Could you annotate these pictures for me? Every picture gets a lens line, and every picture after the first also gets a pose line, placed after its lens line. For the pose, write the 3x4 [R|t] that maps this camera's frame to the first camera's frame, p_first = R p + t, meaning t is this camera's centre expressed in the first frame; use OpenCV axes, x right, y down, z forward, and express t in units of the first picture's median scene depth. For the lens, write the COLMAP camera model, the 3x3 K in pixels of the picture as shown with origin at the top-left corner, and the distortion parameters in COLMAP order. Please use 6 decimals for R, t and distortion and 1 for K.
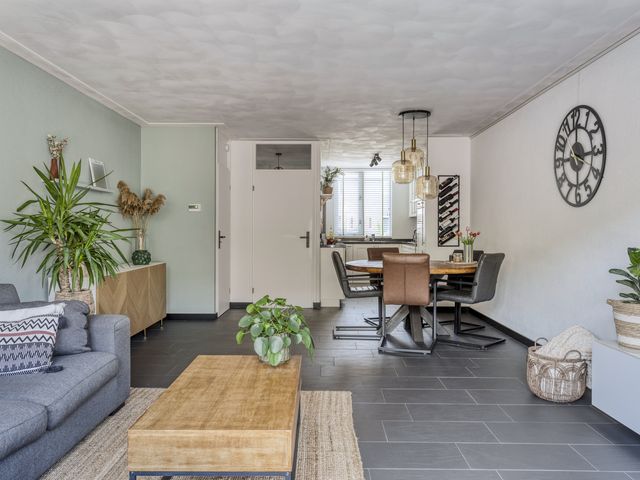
lens RADIAL K [[499.0, 0, 320.0], [0, 499.0, 240.0], [0, 0, 1]] dist [-0.005296, -0.000511]
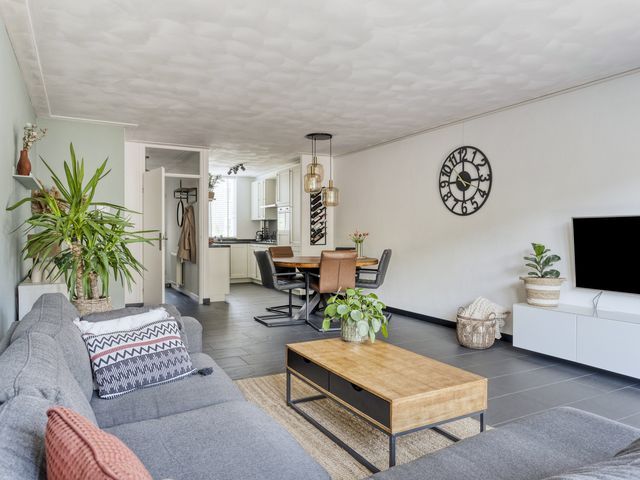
lens RADIAL K [[444.8, 0, 320.0], [0, 444.8, 240.0], [0, 0, 1]] dist [-0.021207, -0.001341]
pose [[0.876404, -0.007698, 0.481514, -0.471499], [0.008134, 0.999966, 0.001182, -0.000944], [-0.481507, 0.002880, 0.876437, 0.071829]]
